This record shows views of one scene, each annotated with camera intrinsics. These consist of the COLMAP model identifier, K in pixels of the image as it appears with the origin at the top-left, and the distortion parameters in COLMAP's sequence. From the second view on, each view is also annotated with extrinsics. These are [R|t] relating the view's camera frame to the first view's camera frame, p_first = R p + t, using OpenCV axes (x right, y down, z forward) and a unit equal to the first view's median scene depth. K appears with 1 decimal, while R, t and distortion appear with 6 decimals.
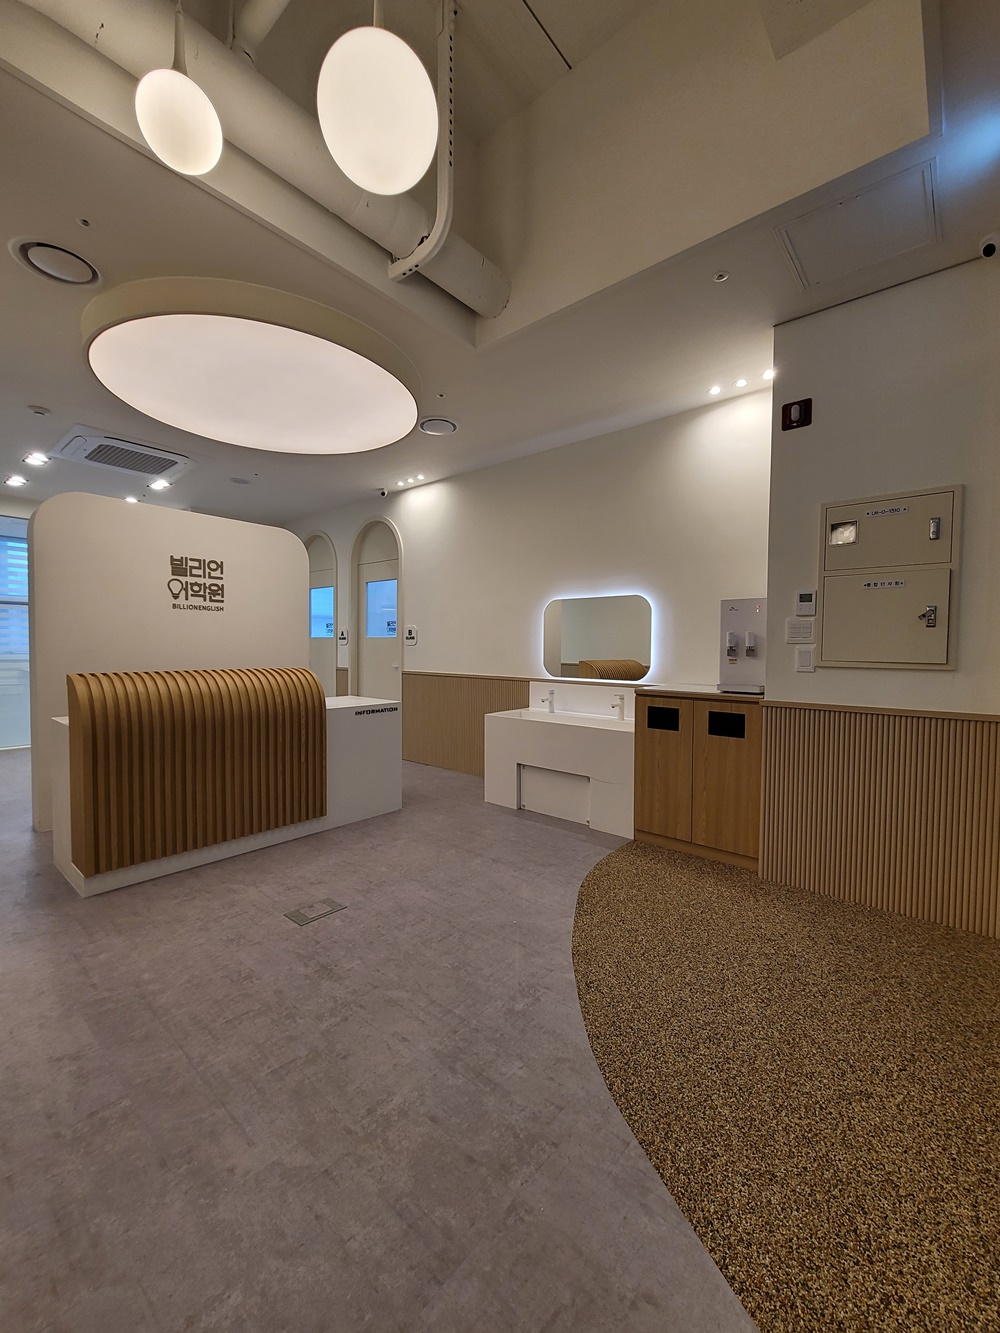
lens RADIAL K [[545.5, 0, 499.7], [0, 545.5, 665.3], [0, 0, 1]] dist [-0.005854, 0.002267]
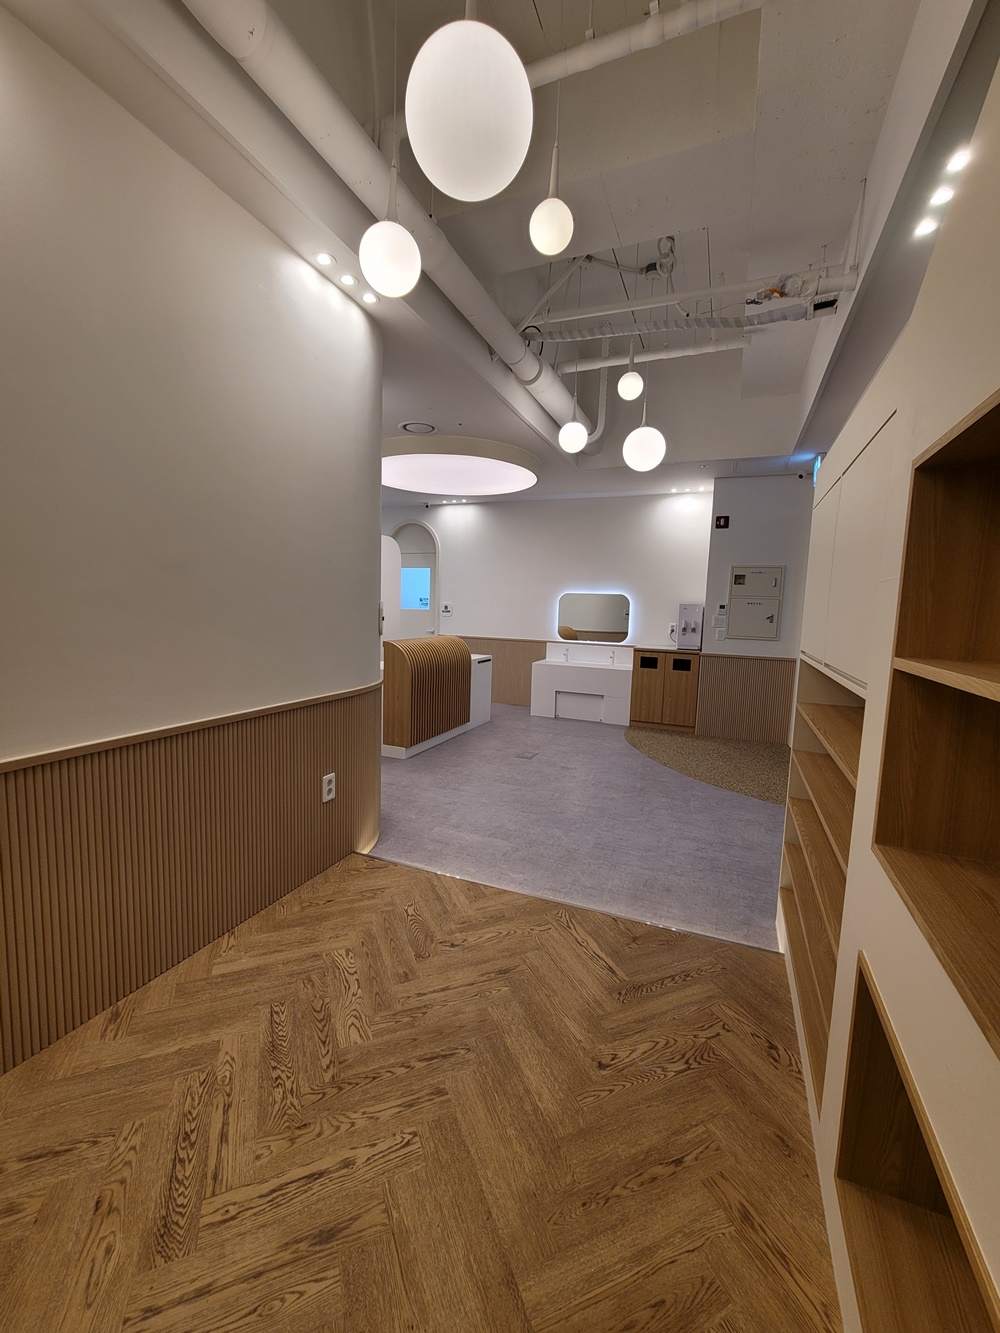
lens RADIAL K [[545.5, 0, 499.7], [0, 545.5, 665.3], [0, 0, 1]] dist [-0.005854, 0.002267]
pose [[0.950589, -0.012227, 0.310211, -0.660521], [-0.012907, 0.996804, 0.078839, -0.033312], [-0.310184, -0.078947, 0.947393, -0.559731]]
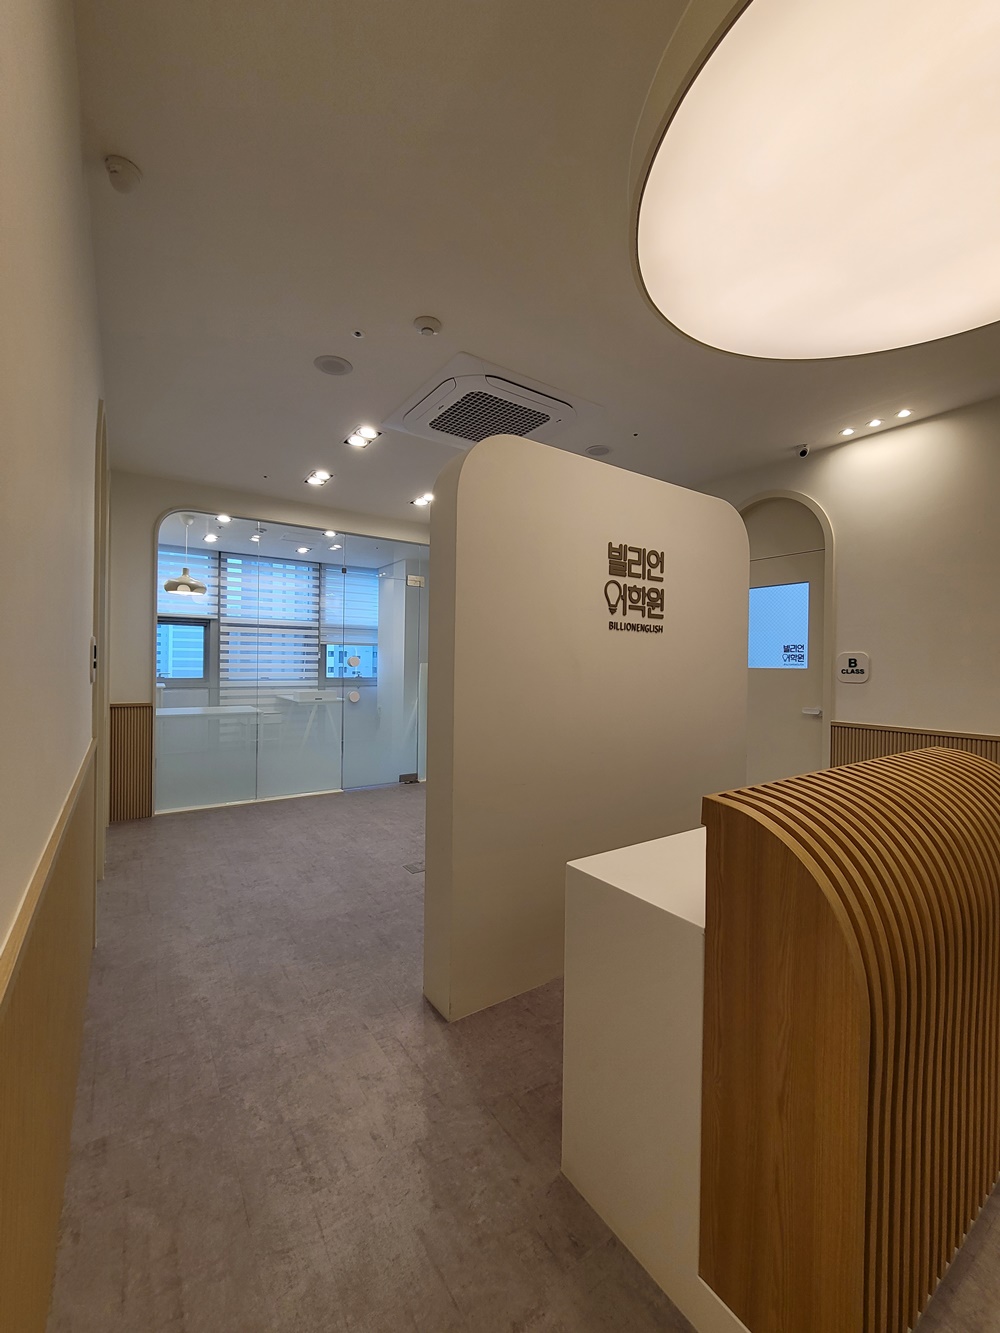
lens RADIAL K [[545.5, 0, 499.7], [0, 545.5, 665.3], [0, 0, 1]] dist [-0.005854, 0.002267]
pose [[0.966642, 0.004067, -0.256097, -0.558640], [-0.012893, 0.999379, -0.032796, -0.042995], [0.255805, 0.035004, 0.966095, 0.384041]]
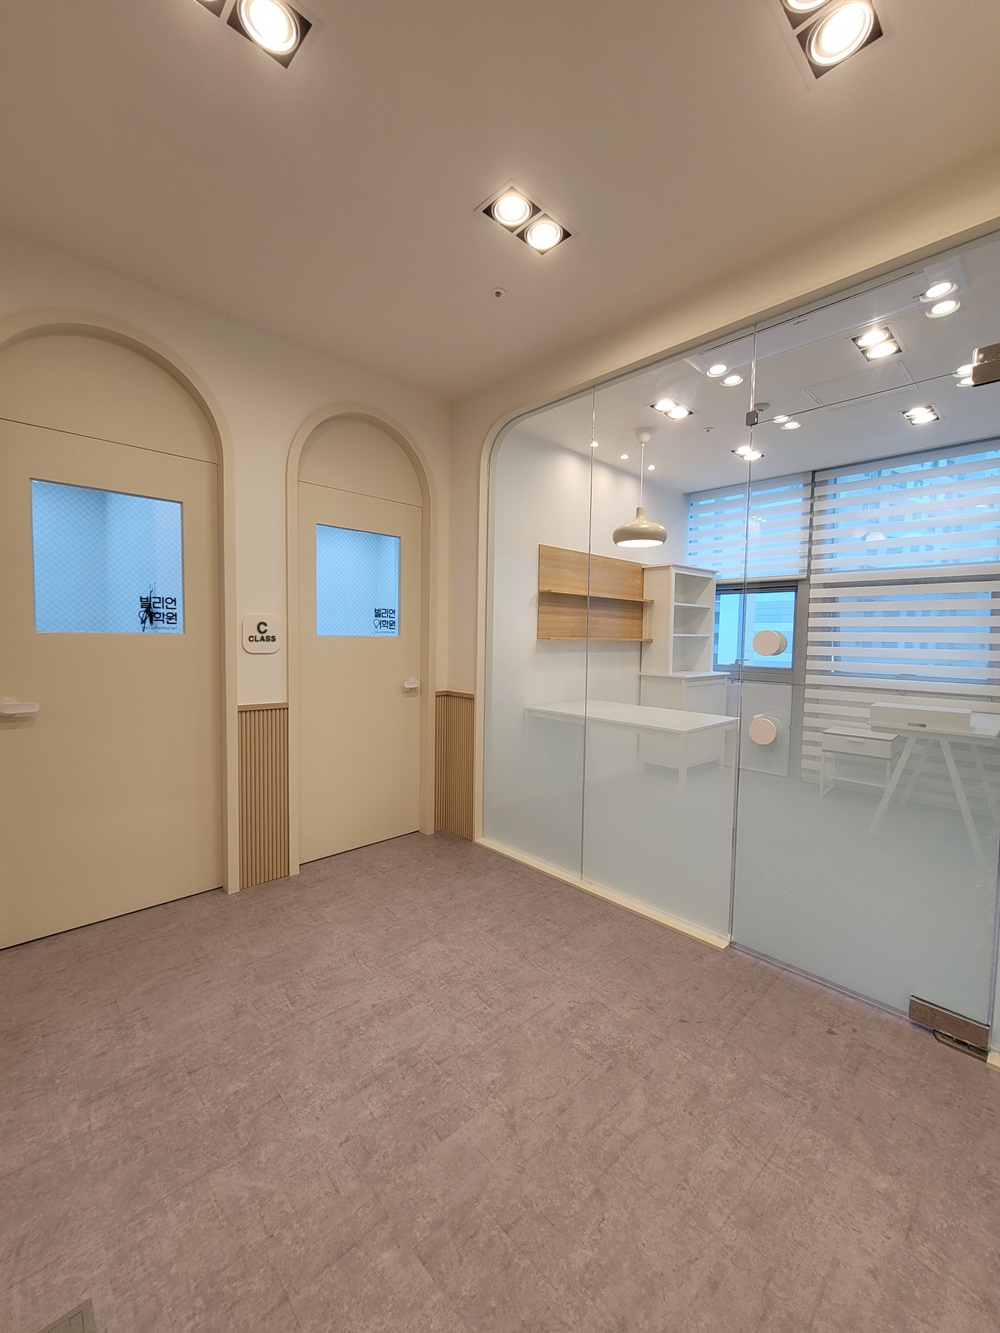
lens RADIAL K [[545.5, 0, 499.7], [0, 545.5, 665.3], [0, 0, 1]] dist [-0.005854, 0.002267]
pose [[-0.101129, 0.042761, -0.993954, -0.698088], [-0.051847, 0.997492, 0.048188, -0.081475], [0.993521, 0.056407, -0.098659, 1.400067]]
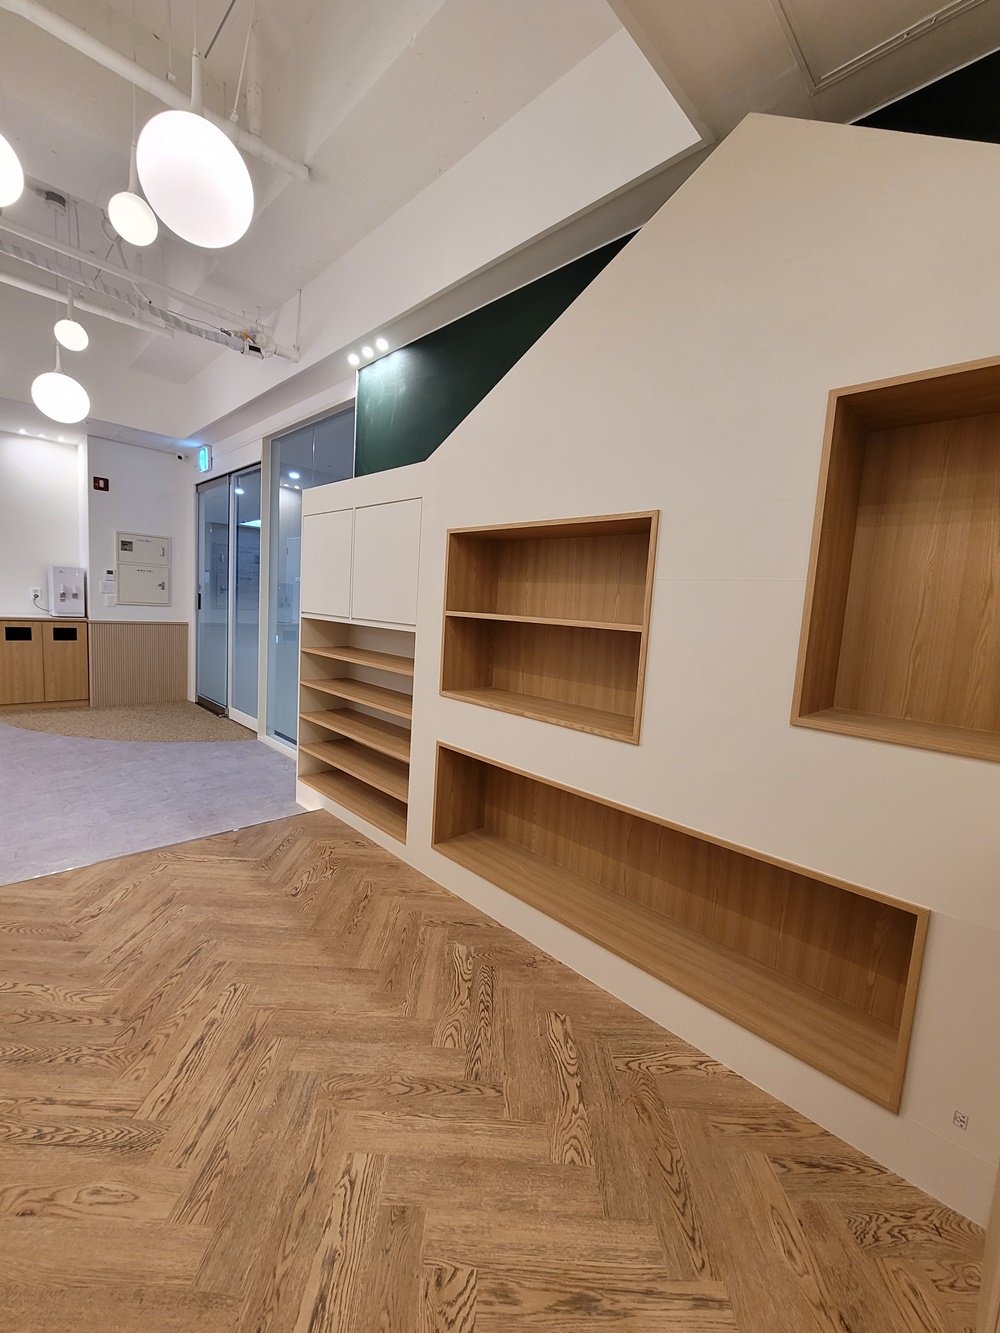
lens RADIAL K [[545.5, 0, 499.7], [0, 545.5, 665.3], [0, 0, 1]] dist [-0.005854, 0.002267]
pose [[0.080727, -0.111249, 0.990508, -1.001986], [-0.027148, 0.993138, 0.113757, -0.029693], [-0.996366, -0.036073, 0.077153, -0.486527]]
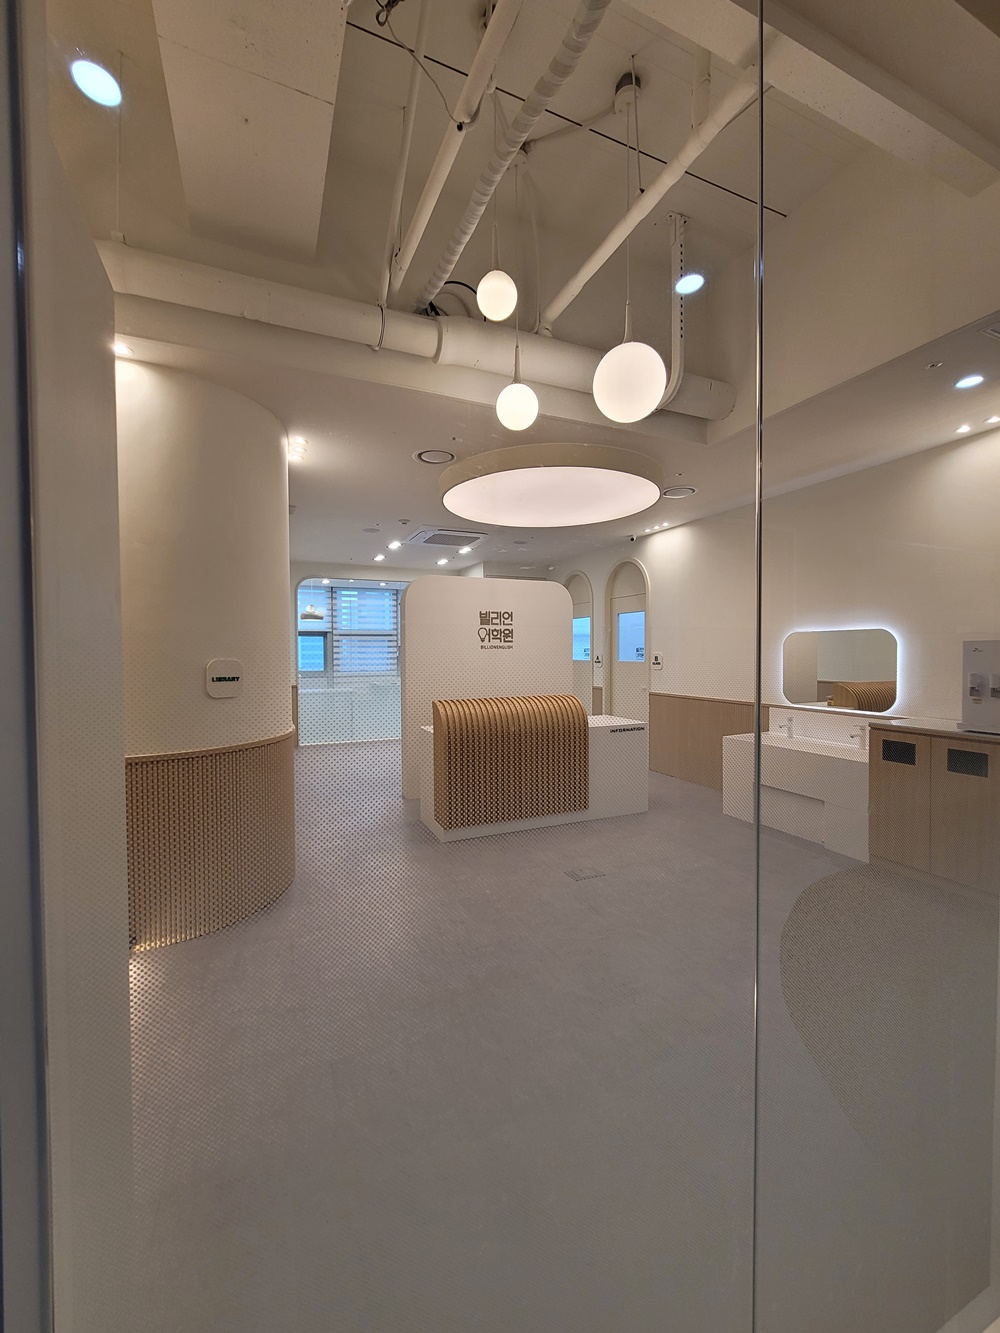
lens RADIAL K [[544.3, 0, 499.5], [0, 544.3, 664.5], [0, 0, 1]] dist [-0.001610, -0.000126]
pose [[0.900078, -0.003636, -0.435714, 0.050630], [-0.001517, 0.999933, -0.011478, -0.047756], [0.435727, 0.010992, 0.900012, -0.233789]]
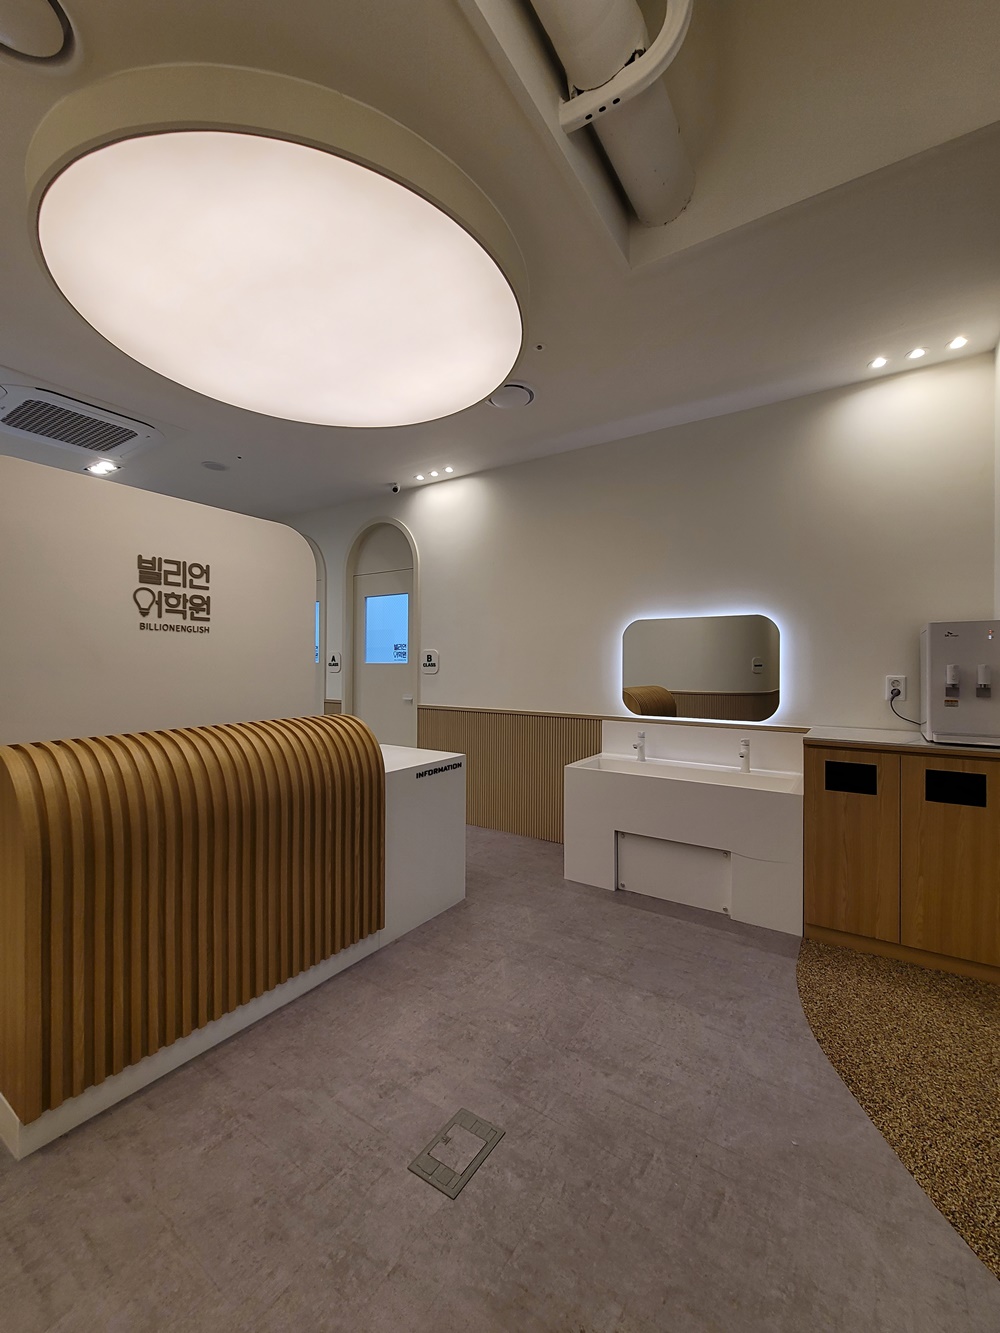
lens RADIAL K [[544.9, 0, 499.8], [0, 544.9, 665.5], [0, 0, 1]] dist [-0.004187, 0.000362]
pose [[0.992489, -0.004263, 0.122260, -0.222313], [0.008214, 0.999459, -0.031834, -0.031096], [-0.122058, 0.032599, 0.991987, 0.243853]]
